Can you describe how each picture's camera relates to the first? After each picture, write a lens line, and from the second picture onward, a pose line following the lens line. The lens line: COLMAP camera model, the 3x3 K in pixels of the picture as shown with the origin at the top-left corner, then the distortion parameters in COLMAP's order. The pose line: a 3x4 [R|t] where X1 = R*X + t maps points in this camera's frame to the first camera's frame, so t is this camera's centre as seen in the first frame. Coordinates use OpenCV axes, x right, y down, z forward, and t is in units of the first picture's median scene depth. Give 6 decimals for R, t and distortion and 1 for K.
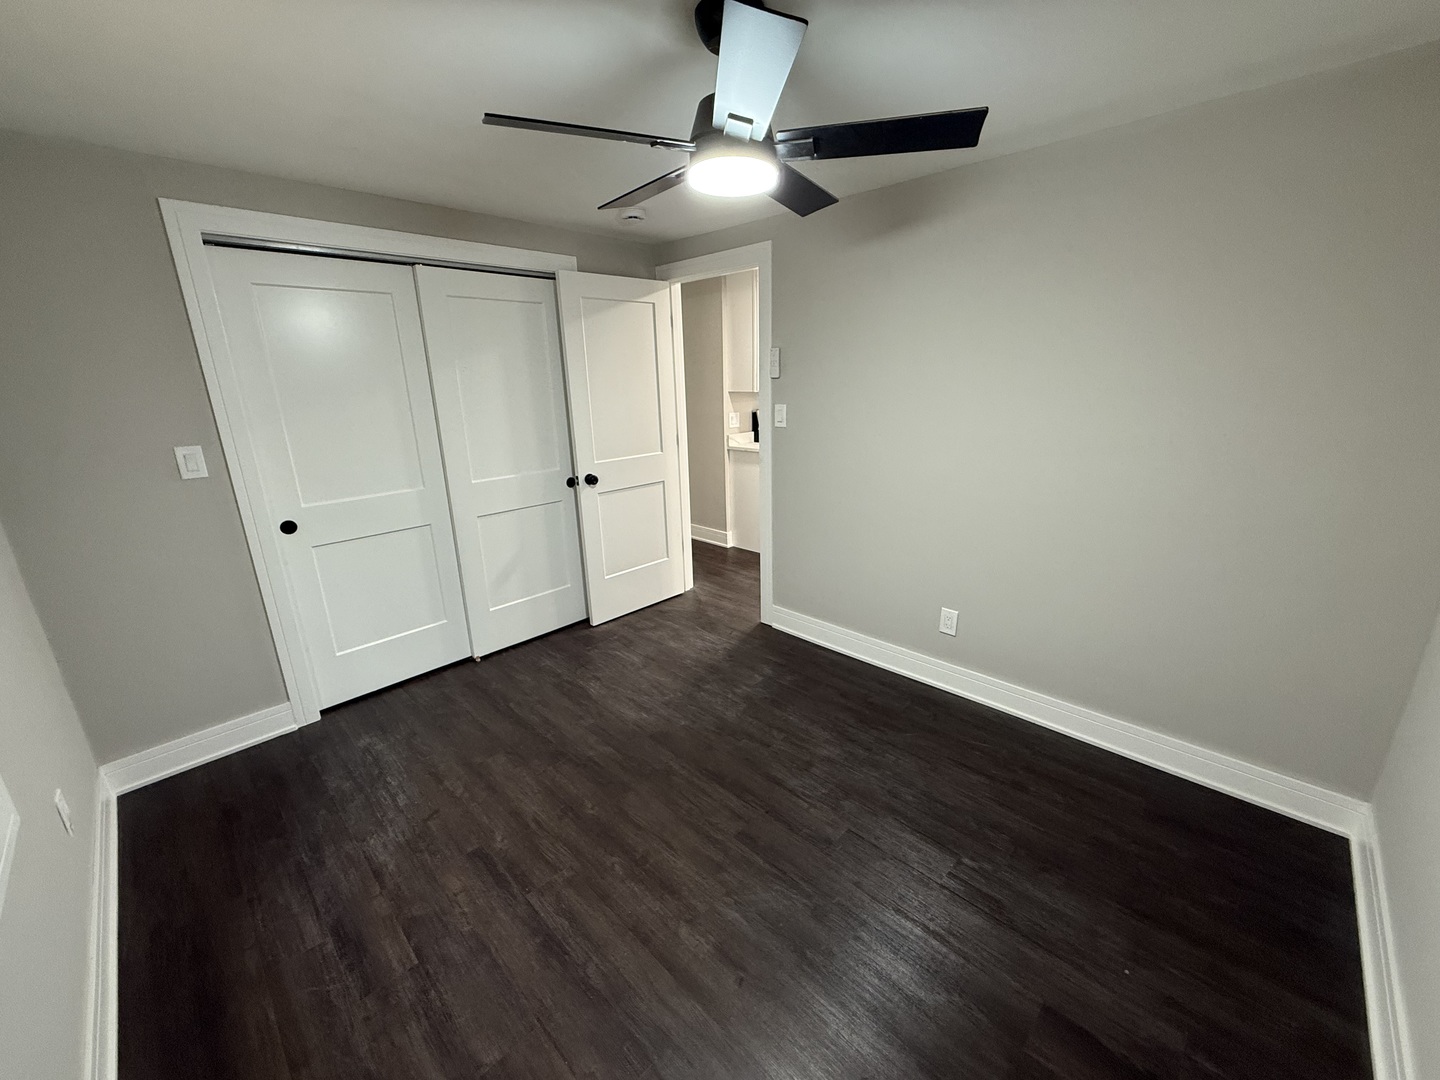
lens RADIAL K [[575.1, 0, 720.0], [0, 575.1, 540.0], [0, 0, 1]] dist [-0.000746, -0.000030]
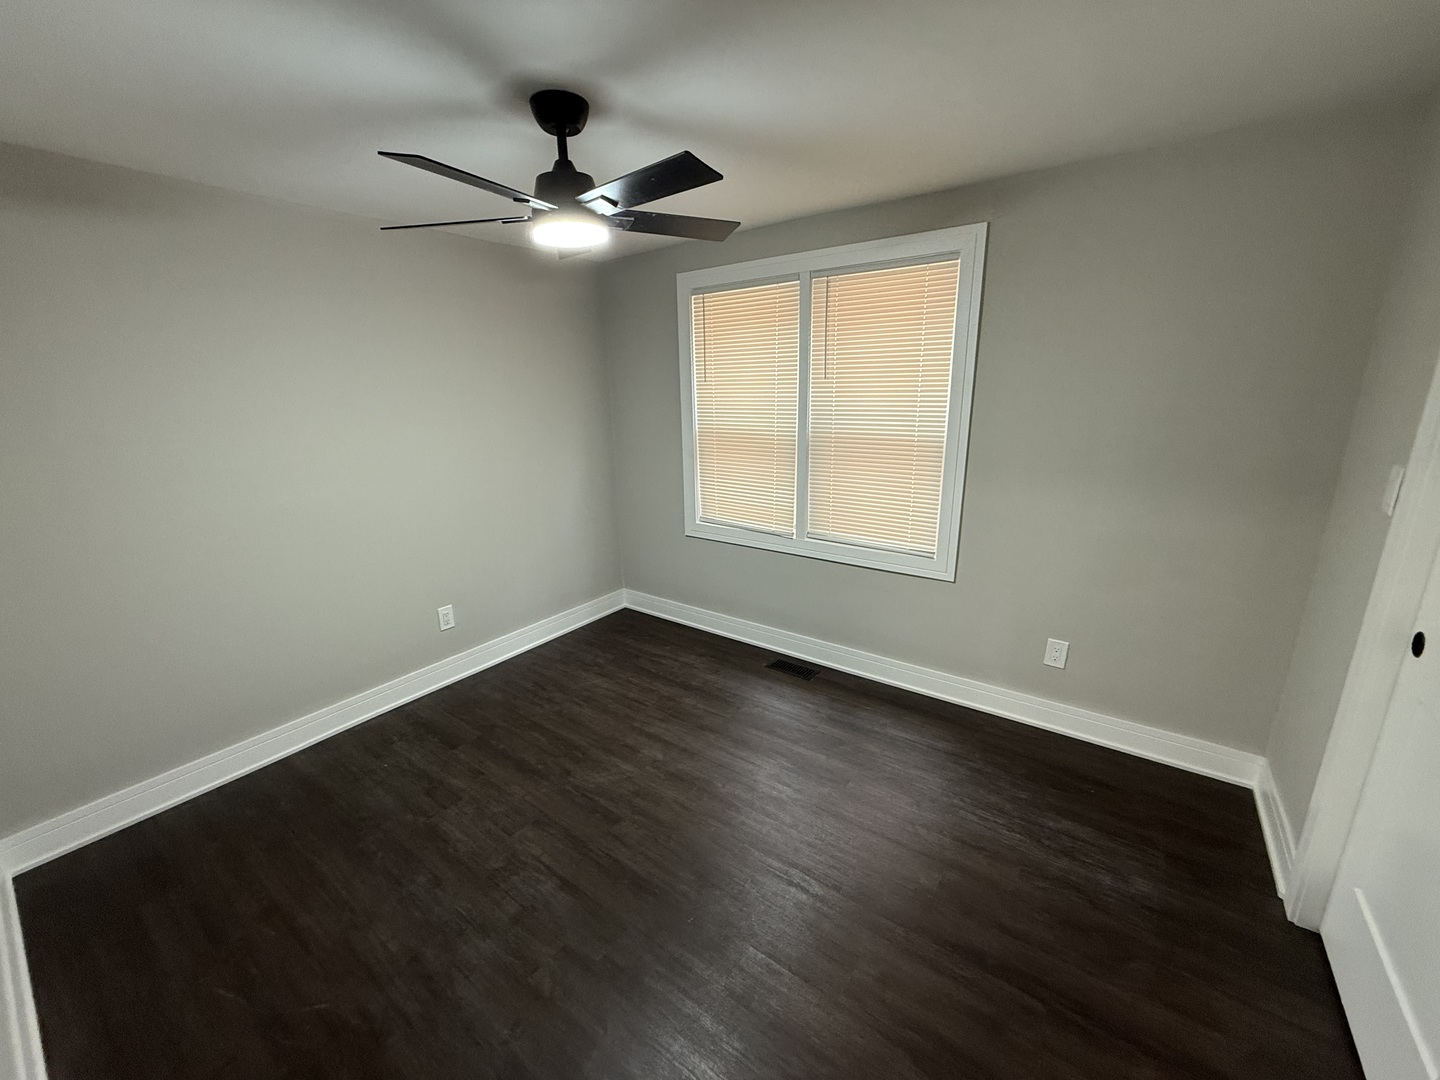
lens RADIAL K [[575.1, 0, 720.0], [0, 575.1, 540.0], [0, 0, 1]] dist [-0.000746, -0.000030]
pose [[-0.988404, 0.080646, -0.128663, -0.054785], [0.003475, 0.859102, 0.511793, -0.453361], [0.151808, 0.505411, -0.849420, 1.555243]]
